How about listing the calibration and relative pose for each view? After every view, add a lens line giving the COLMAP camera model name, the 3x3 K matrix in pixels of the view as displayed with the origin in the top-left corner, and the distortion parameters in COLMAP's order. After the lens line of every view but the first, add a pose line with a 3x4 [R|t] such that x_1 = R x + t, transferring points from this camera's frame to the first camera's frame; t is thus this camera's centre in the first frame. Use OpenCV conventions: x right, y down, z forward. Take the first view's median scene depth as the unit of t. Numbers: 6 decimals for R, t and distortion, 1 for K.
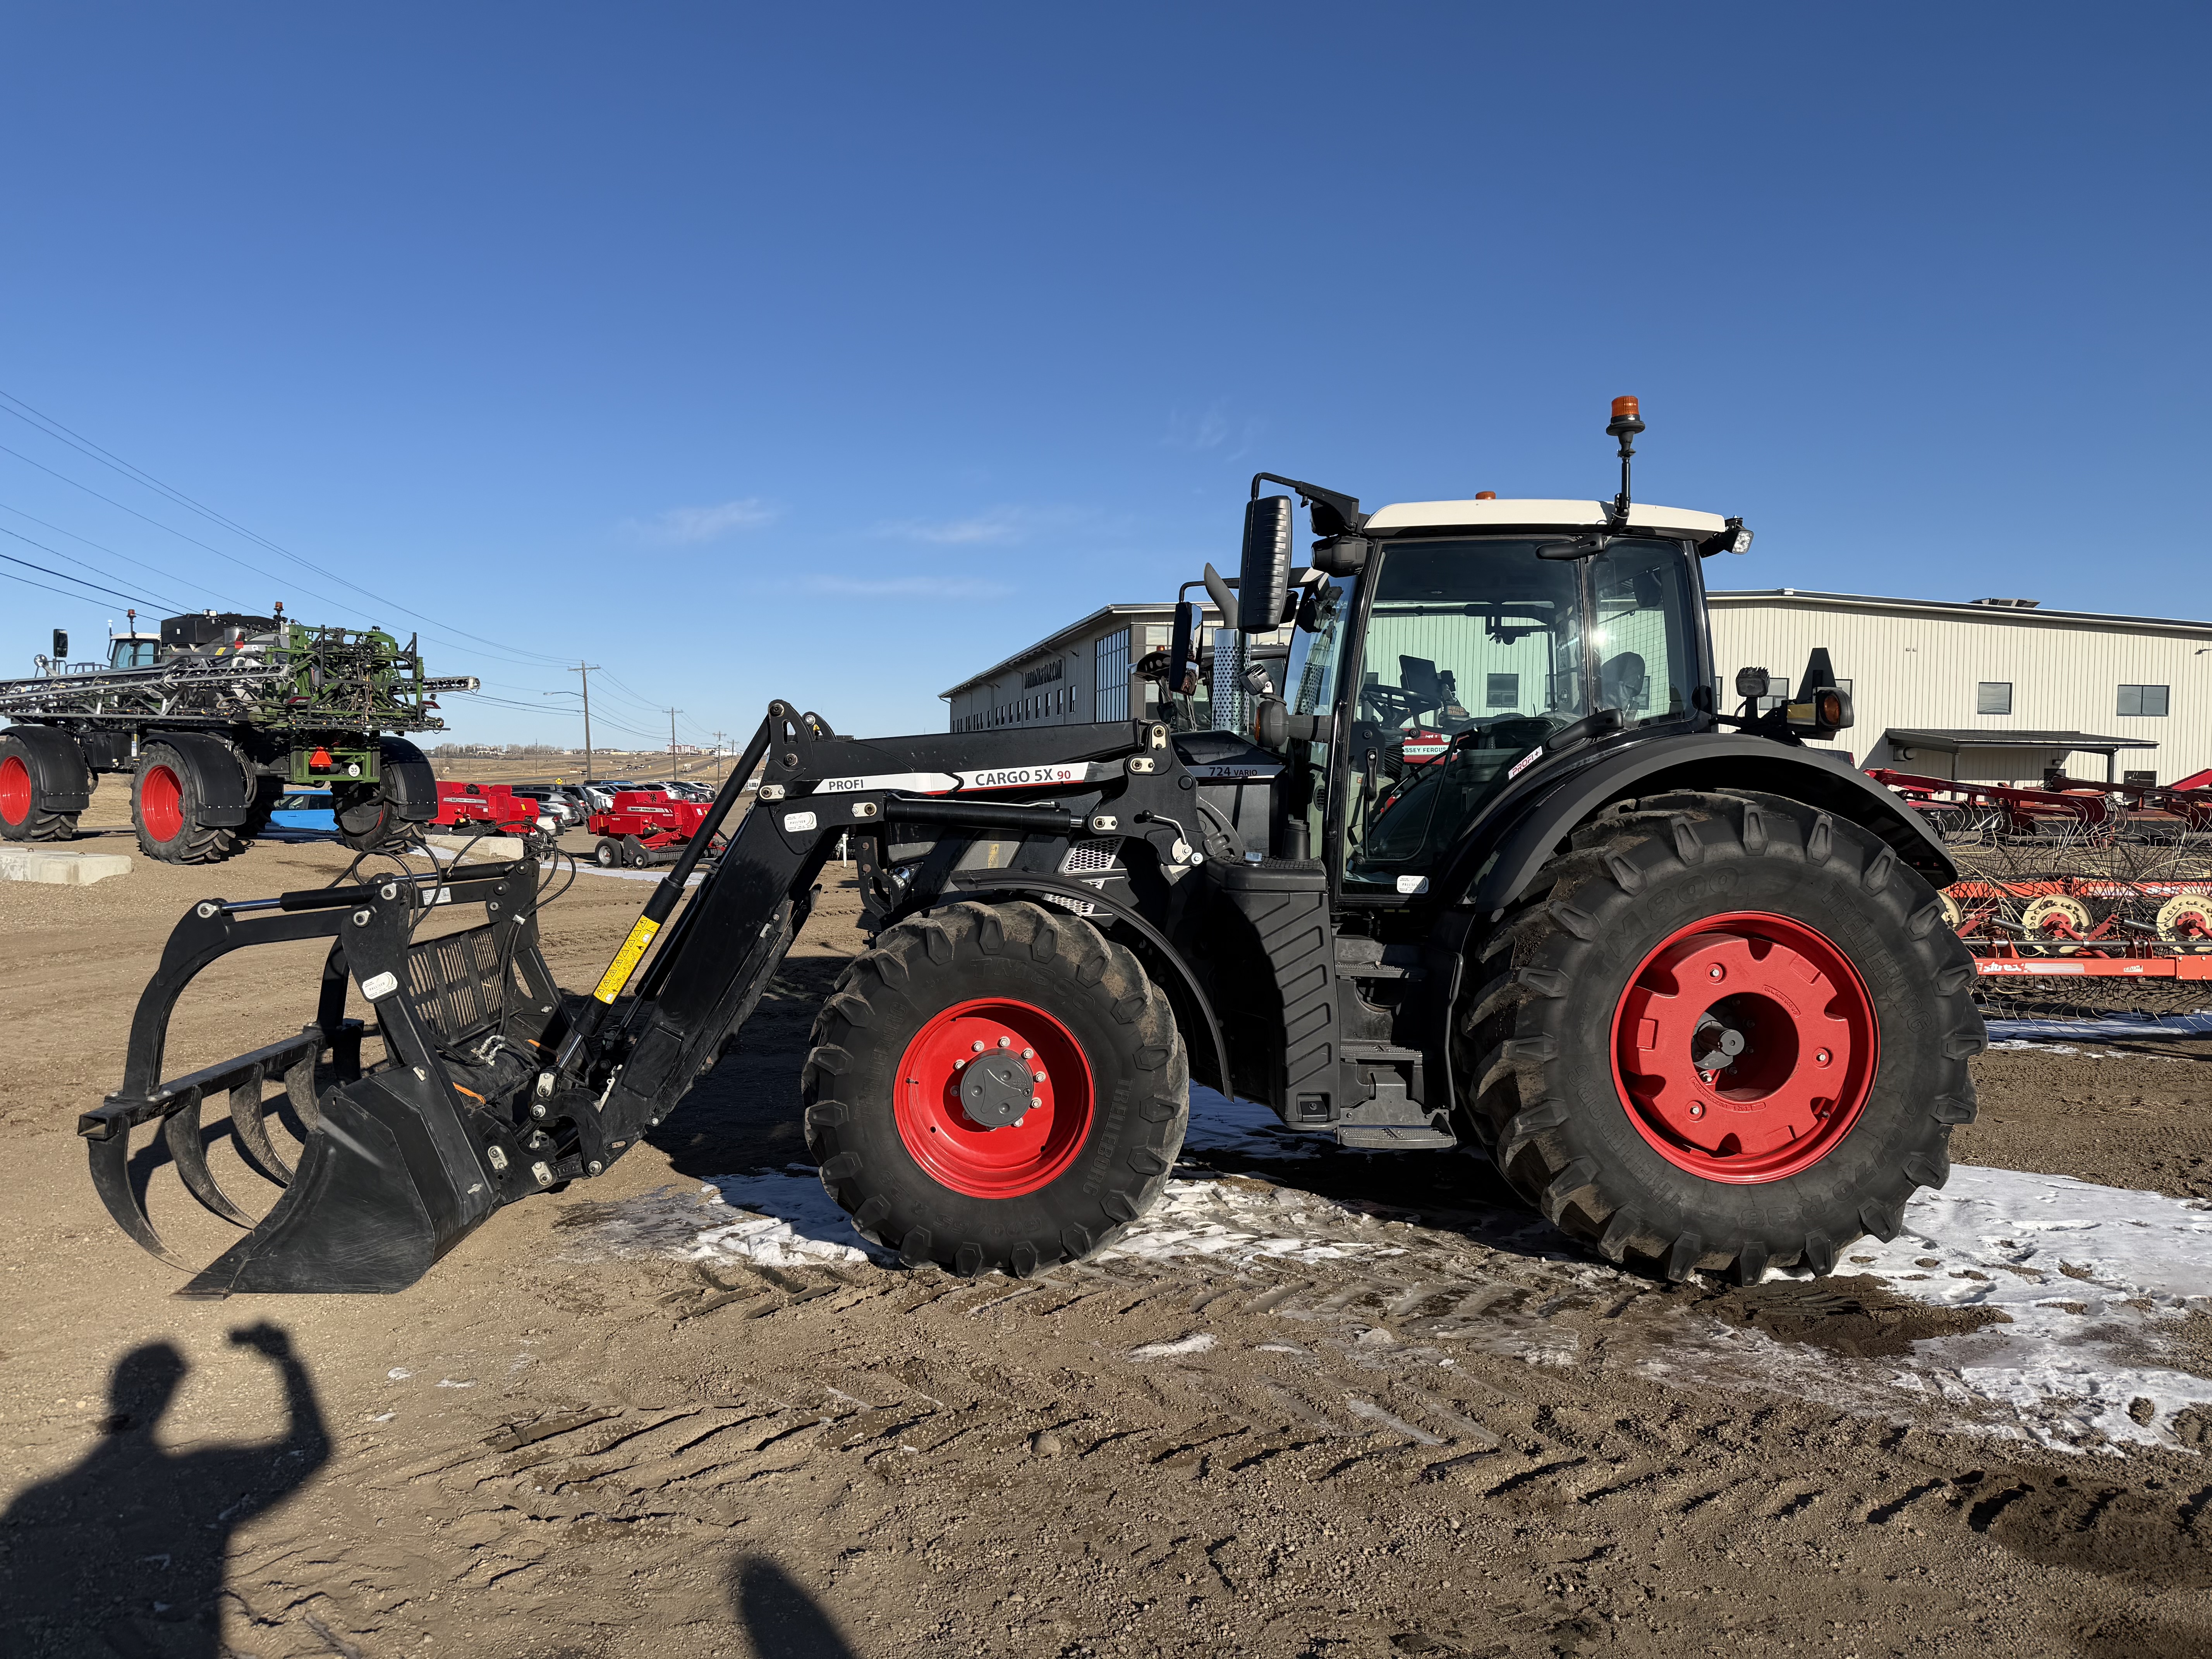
lens RADIAL K [[1580.4, 0, 1150.4], [0, 1580.4, 823.2], [0, 0, 1]] dist [0.130079, -0.193764]
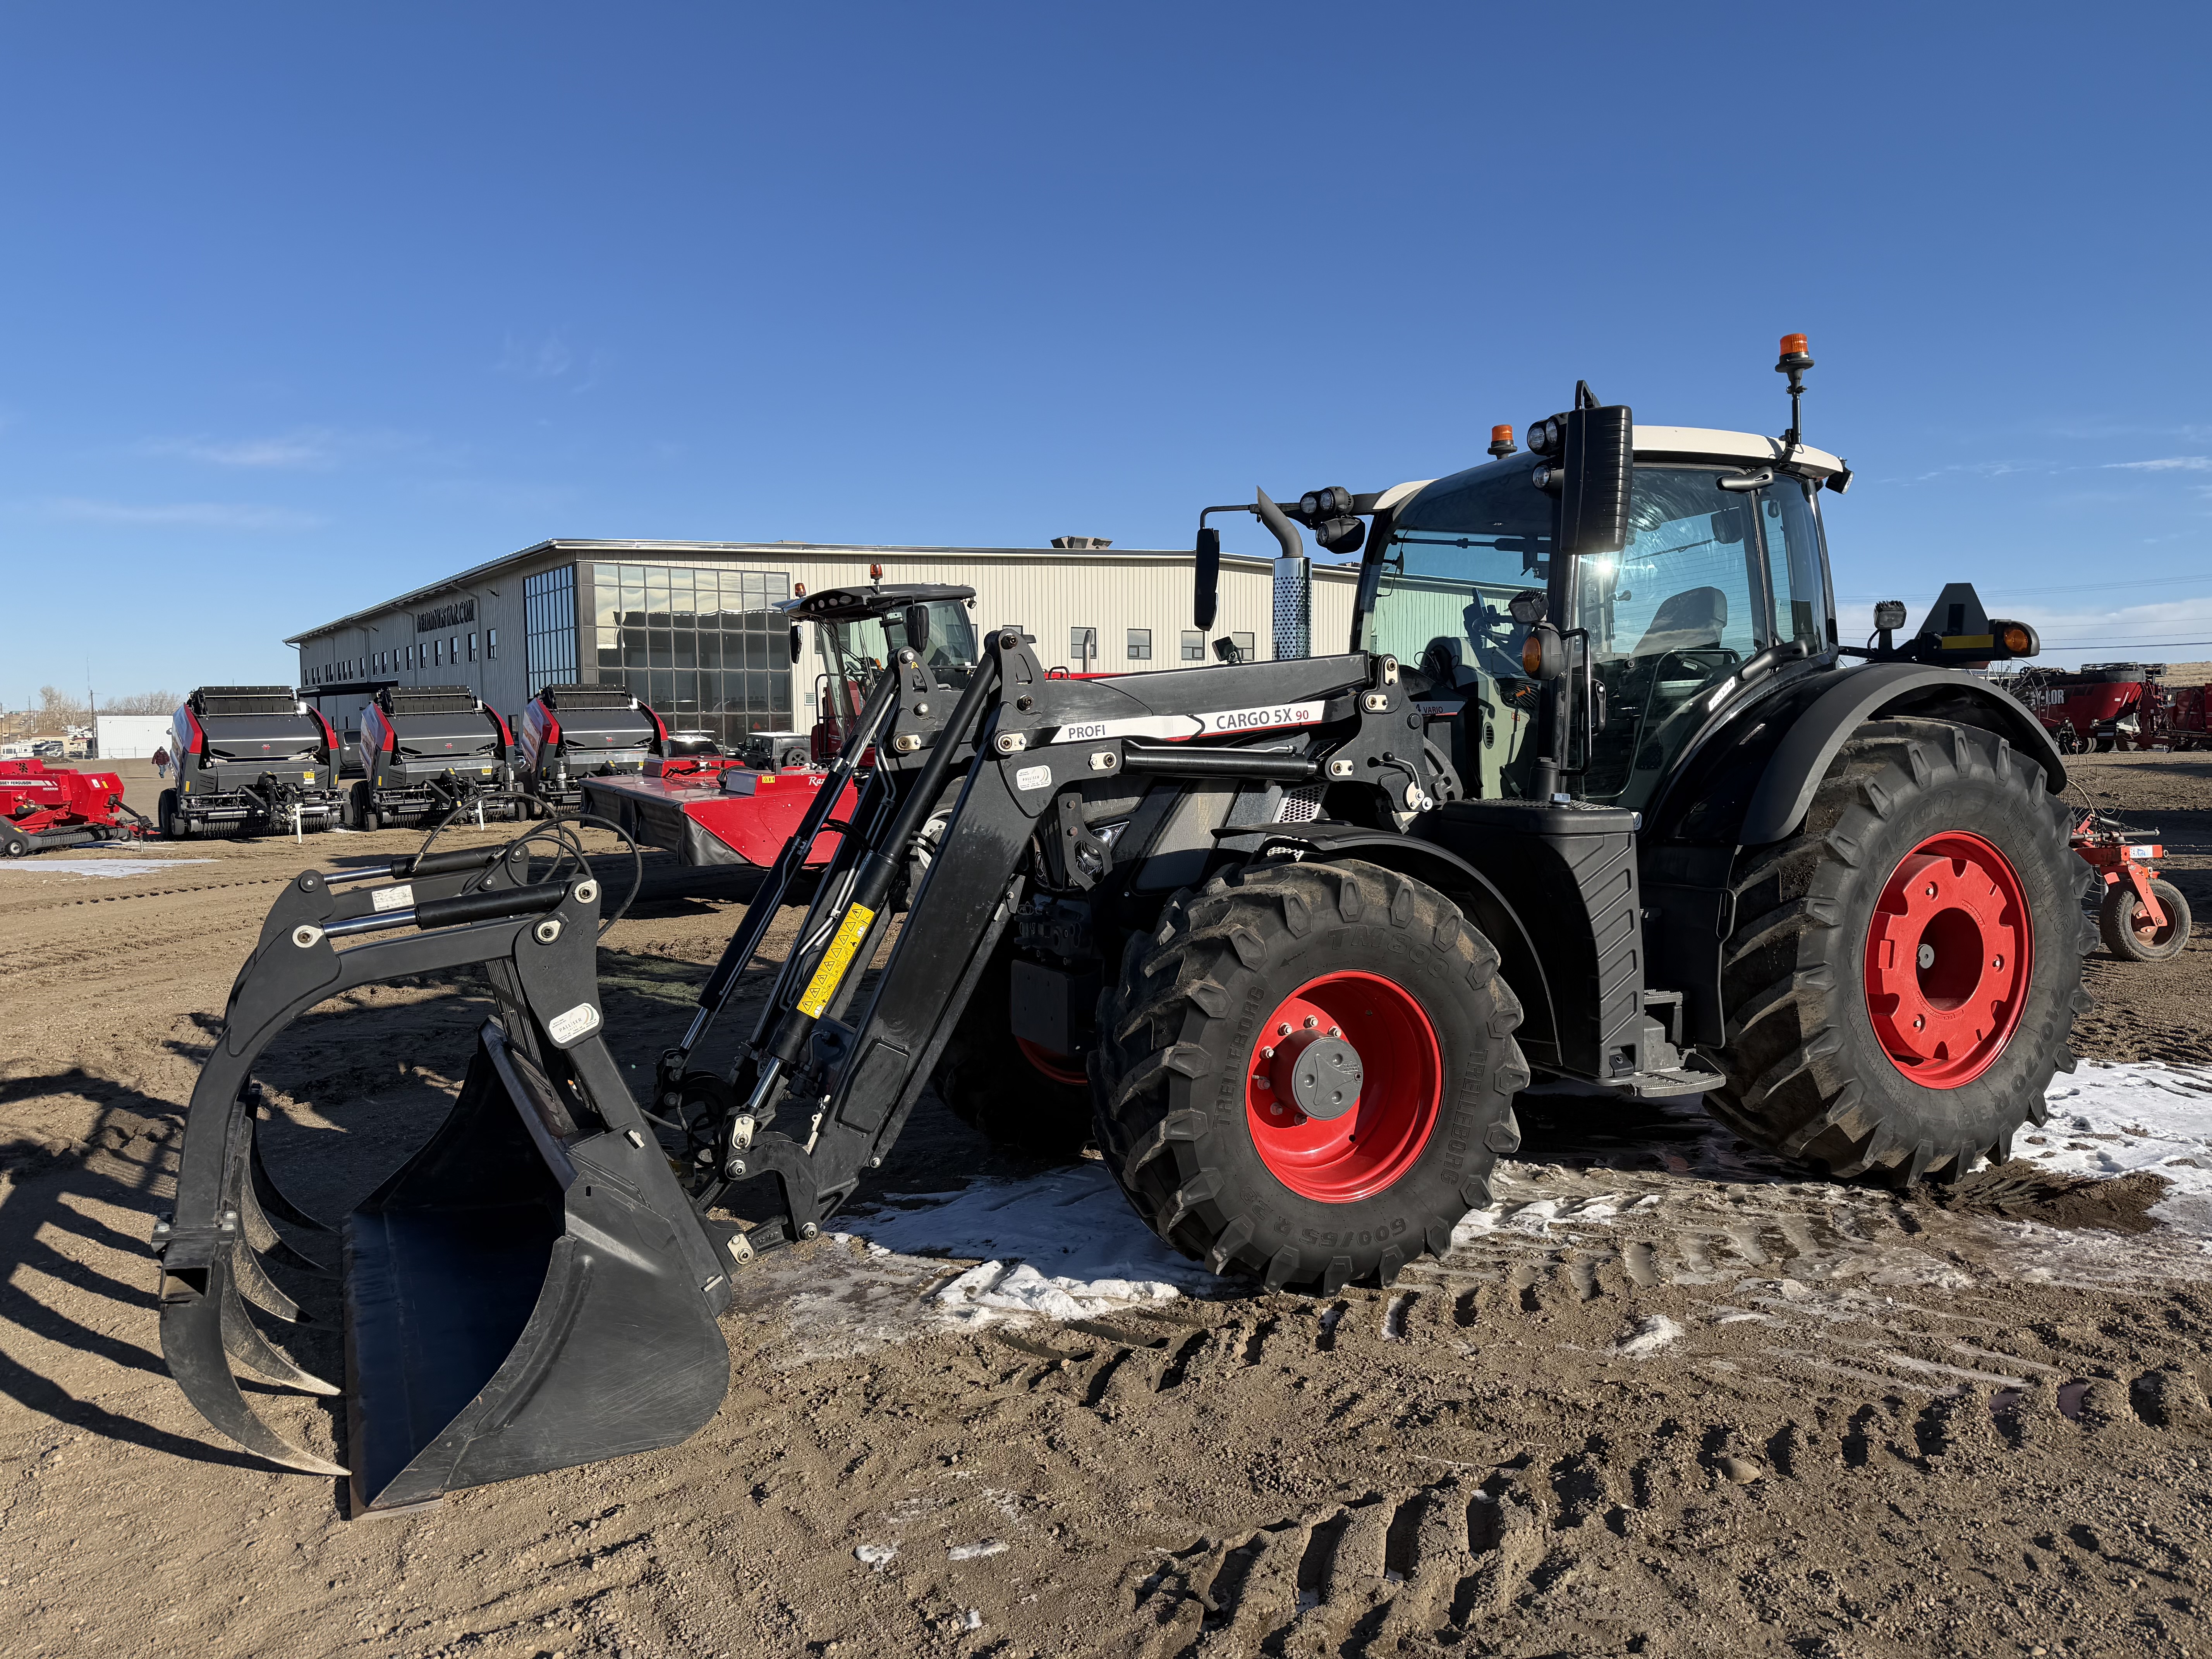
lens RADIAL K [[1566.5, 0, 1244.5], [0, 1566.5, 799.8], [0, 0, 1]] dist [0.088628, -0.128755]
pose [[0.914909, -0.038847, 0.401787, -0.469904], [0.031295, 0.999189, 0.025345, -0.006926], [-0.402446, -0.010614, 0.915382, 0.229495]]
